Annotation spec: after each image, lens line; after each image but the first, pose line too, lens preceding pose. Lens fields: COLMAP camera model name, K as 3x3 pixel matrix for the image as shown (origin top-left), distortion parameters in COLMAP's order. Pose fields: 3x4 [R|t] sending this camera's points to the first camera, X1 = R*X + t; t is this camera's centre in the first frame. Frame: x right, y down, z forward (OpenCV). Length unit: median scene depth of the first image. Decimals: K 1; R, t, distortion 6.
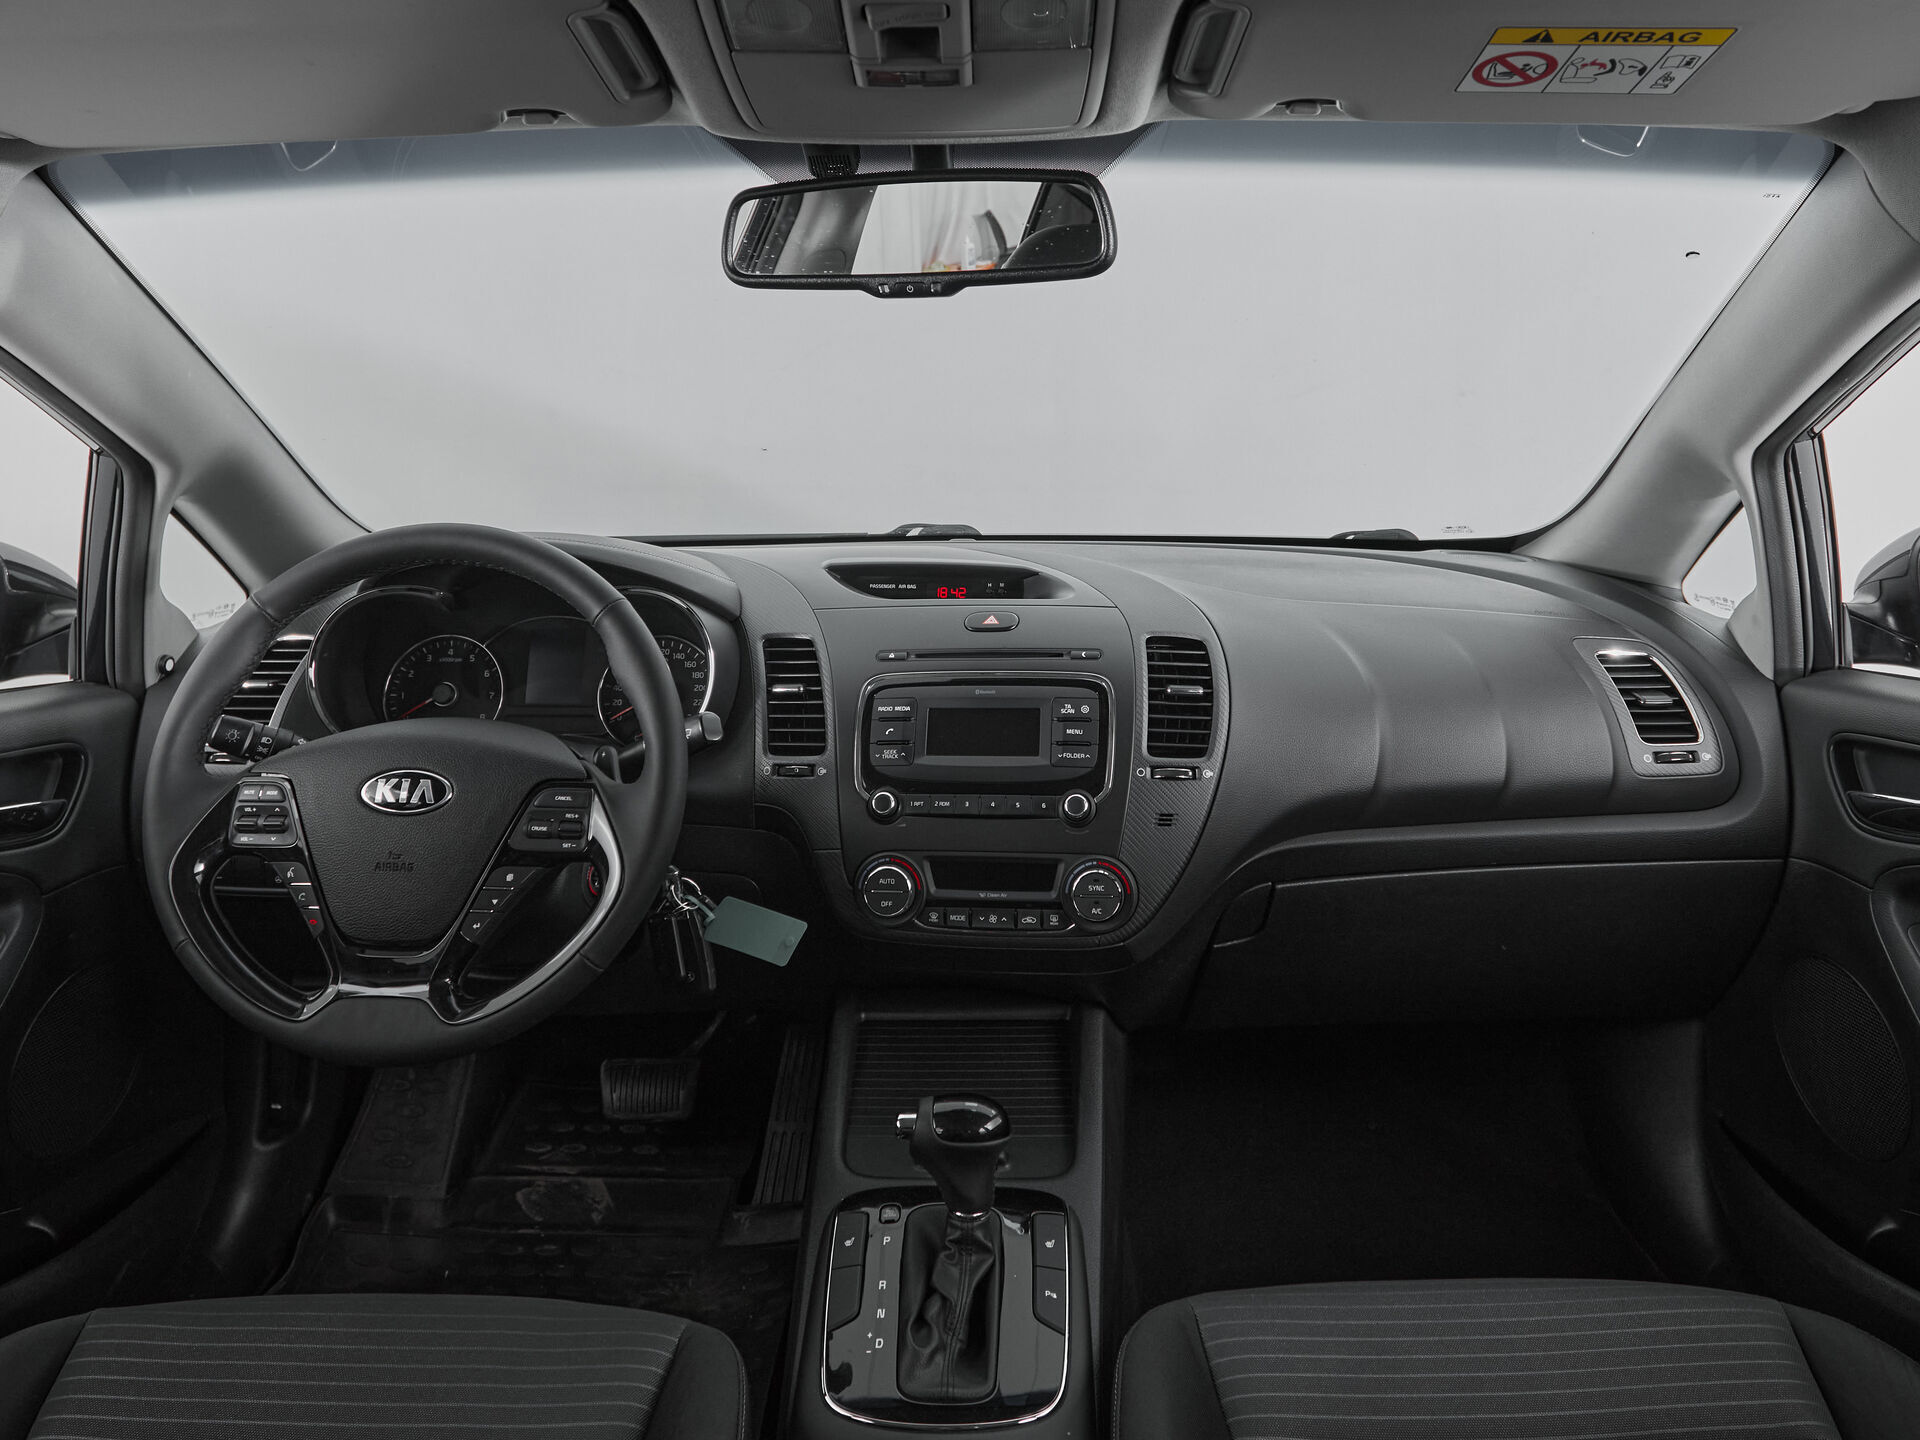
lens RADIAL K [[1285.7, 0, 930.5], [0, 1285.7, 610.1], [0, 0, 1]] dist [0.001639, -0.002588]
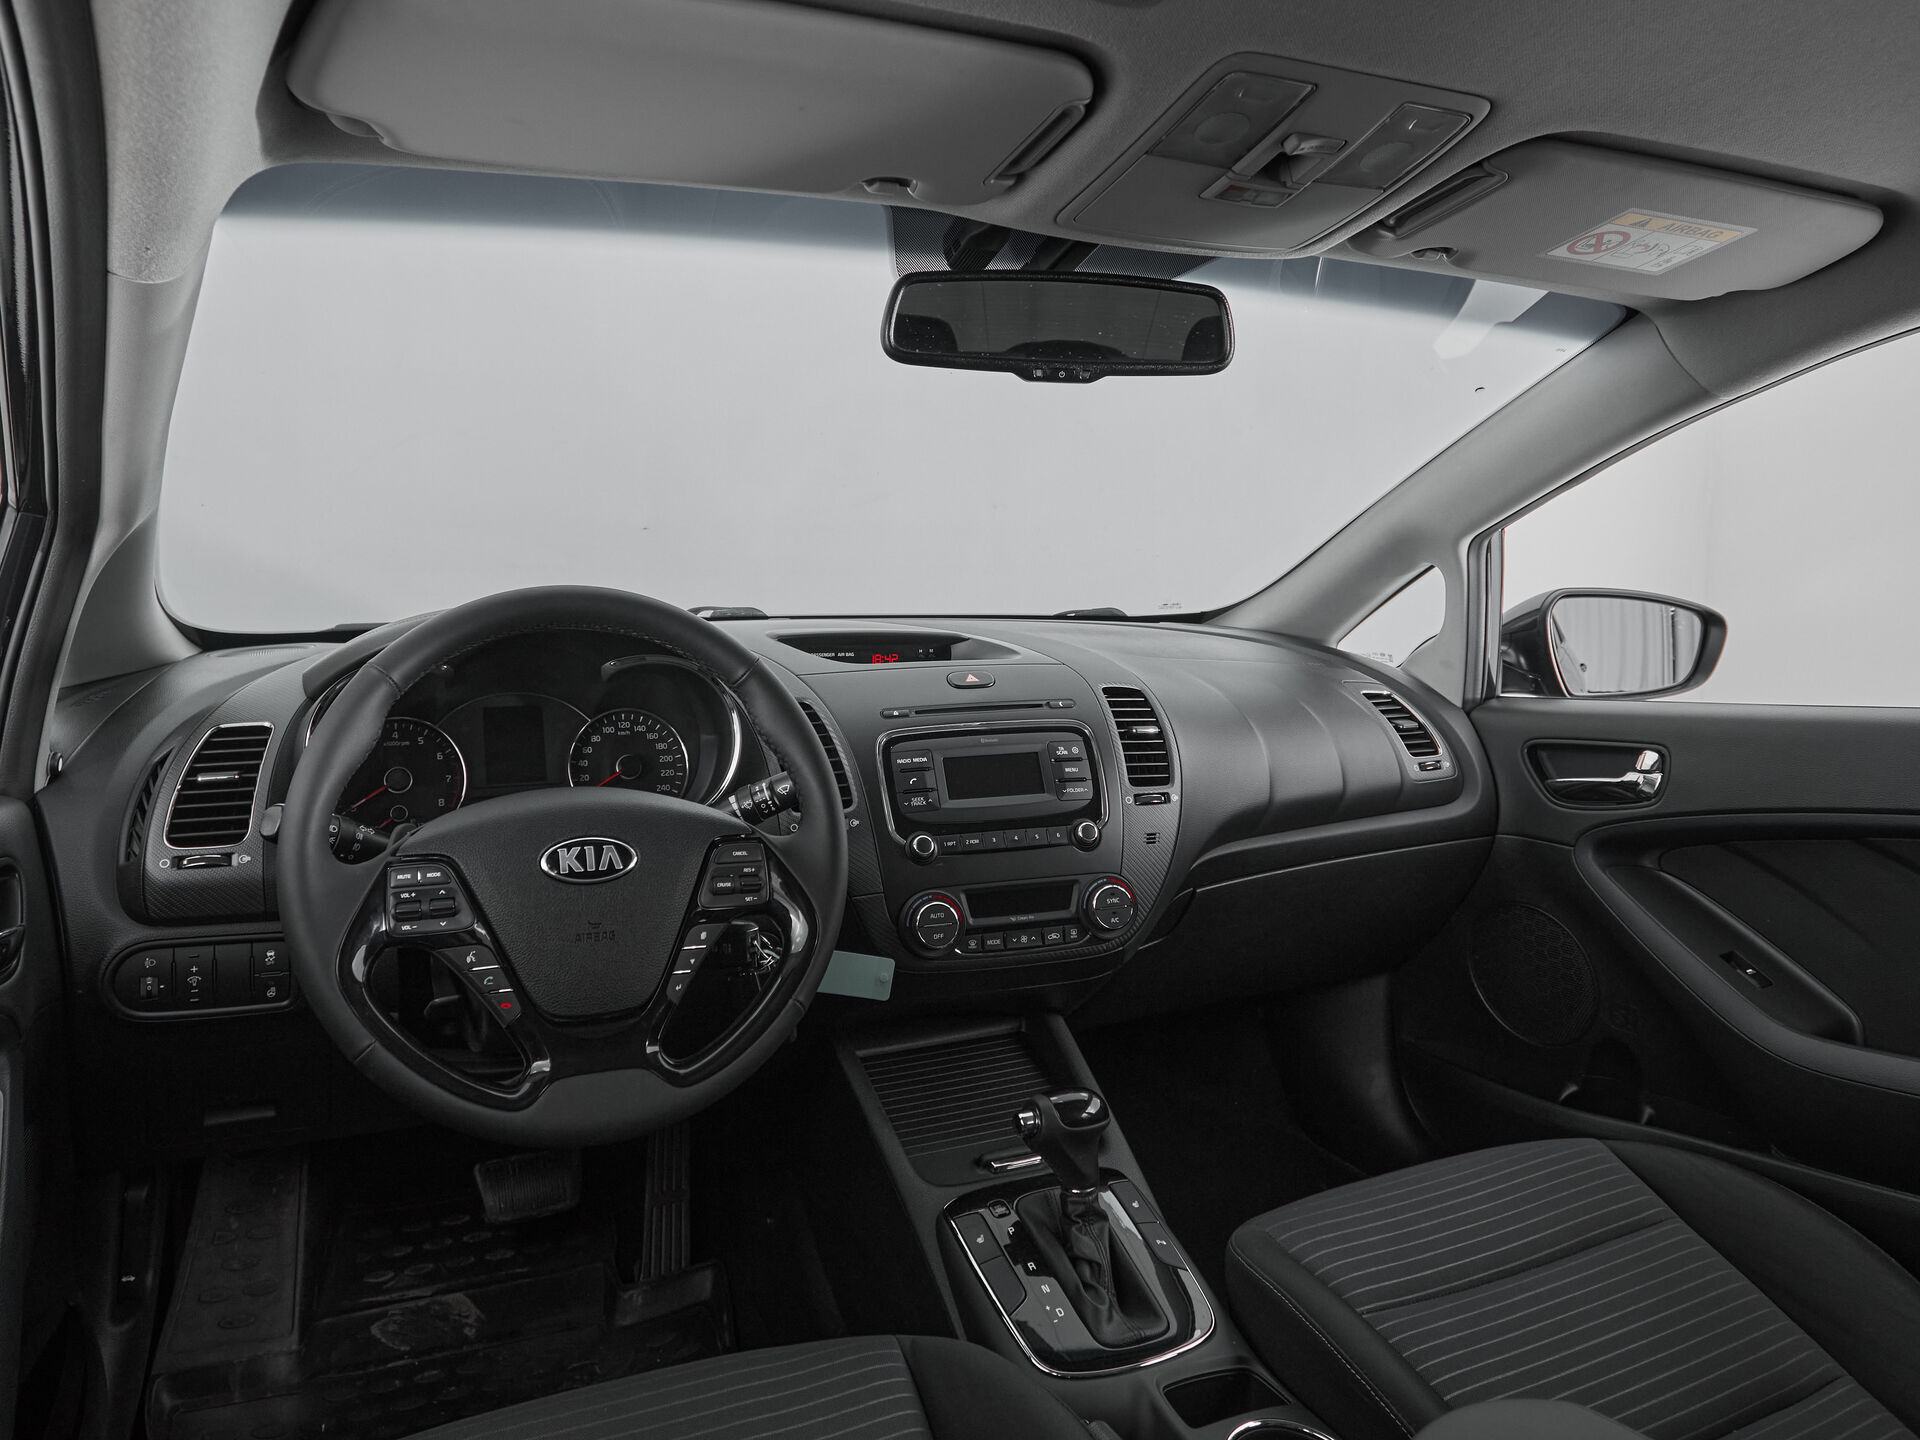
lens RADIAL K [[1285.7, 0, 862.1], [0, 1285.7, 711.5], [0, 0, 1]] dist [0.001639, -0.002588]
pose [[0.913016, -0.038082, 0.406142, -0.517267], [0.035279, 0.999274, 0.014388, 0.019441], [-0.406395, 0.001192, 0.913697, 0.028745]]
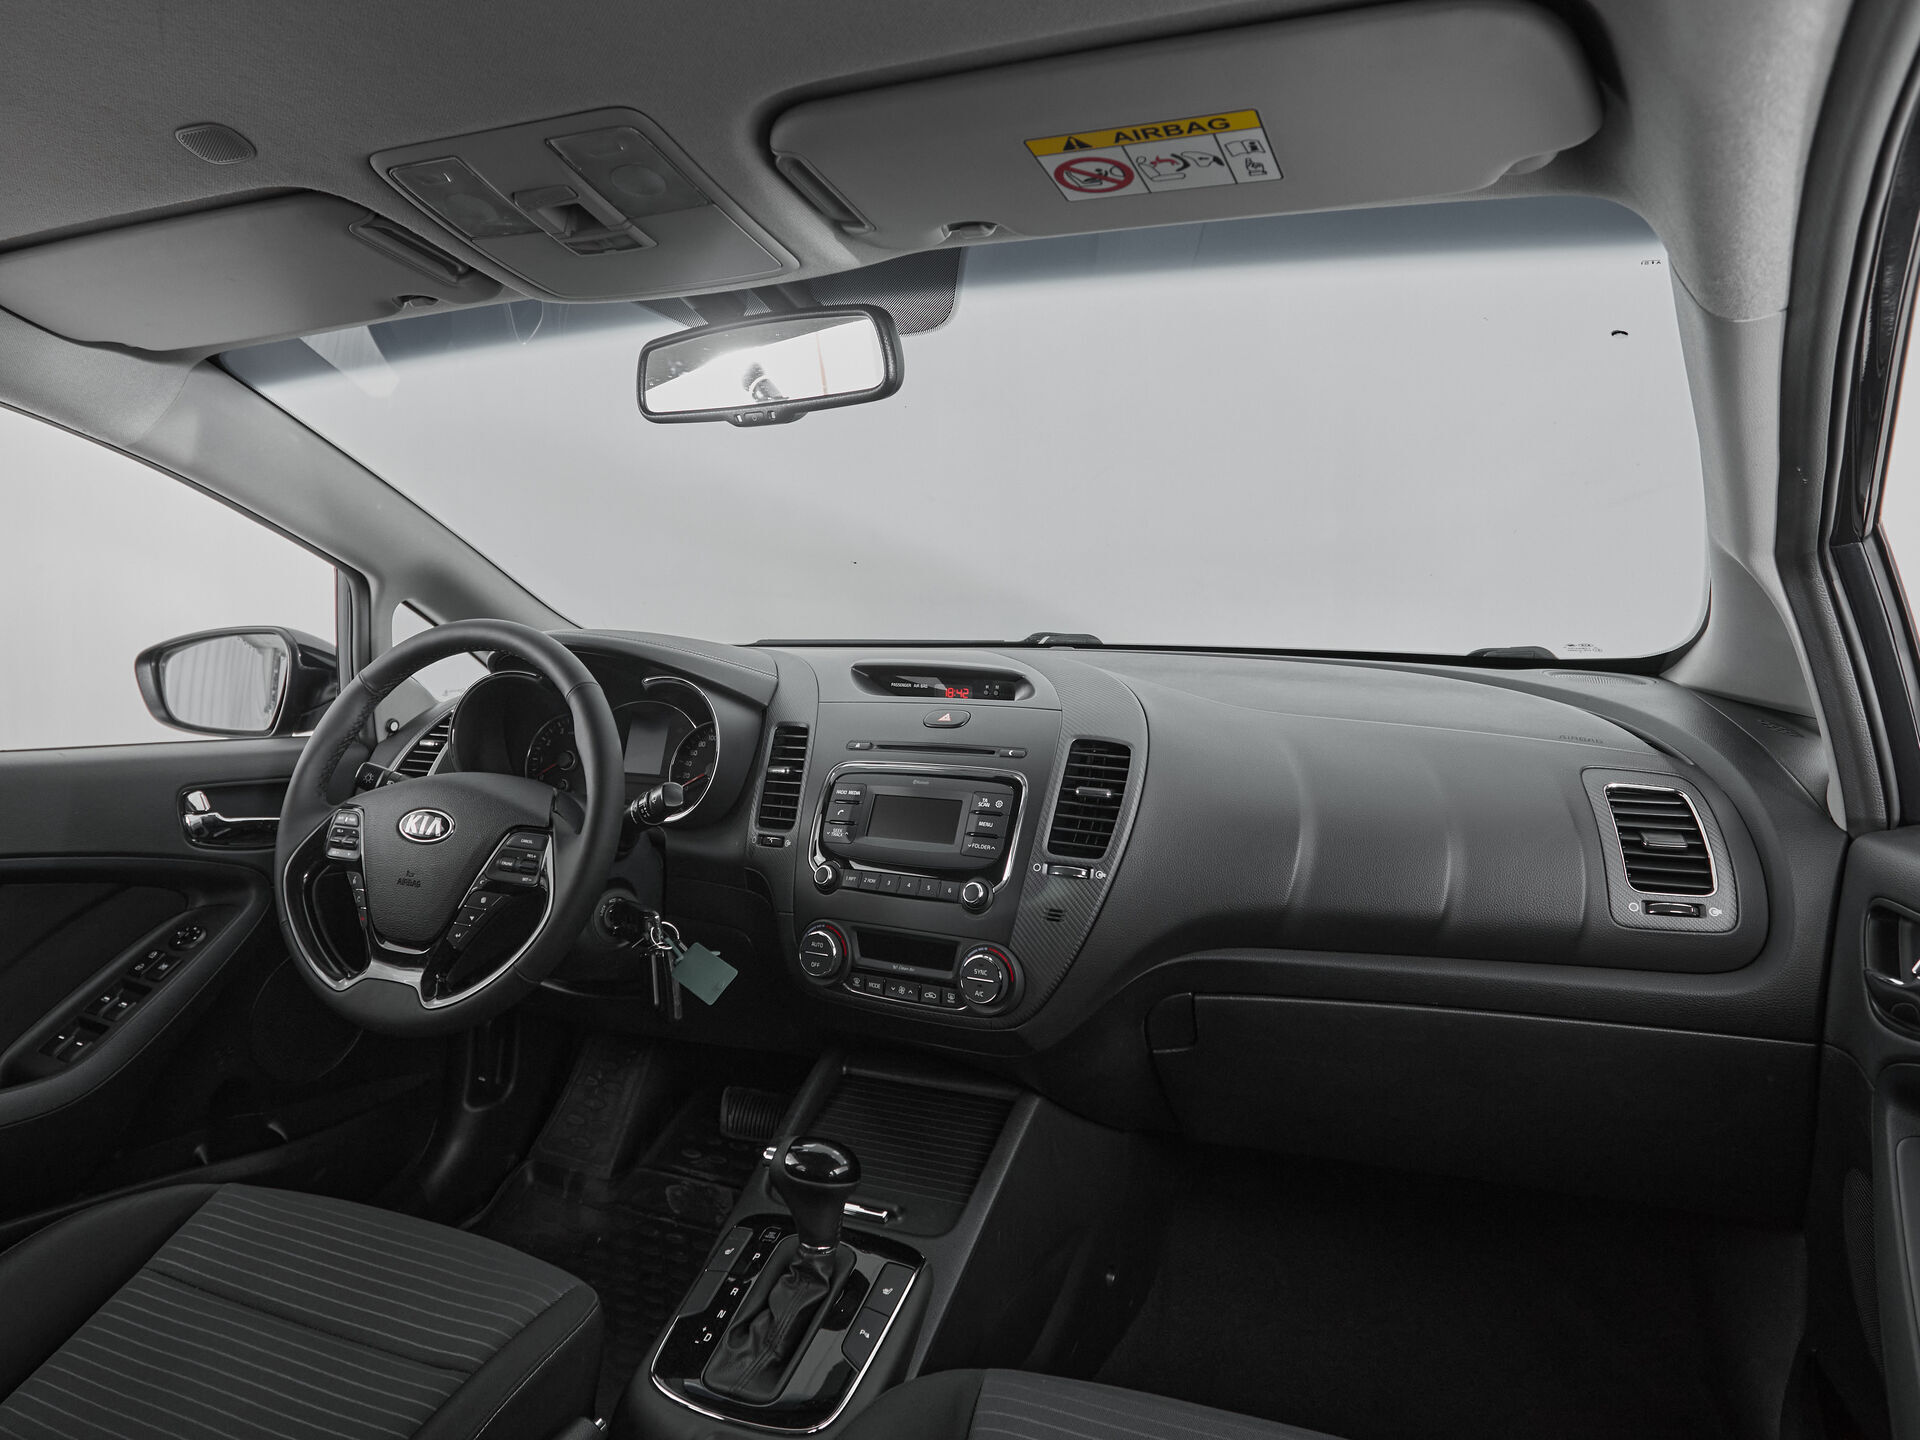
lens RADIAL K [[1285.7, 0, 956.2], [0, 1285.7, 700.1], [0, 0, 1]] dist [0.001639, -0.002588]
pose [[0.921874, 0.039836, -0.385438, 0.487286], [-0.042186, 0.999107, 0.002362, -0.008481], [0.385188, 0.014083, 0.922731, 0.014269]]
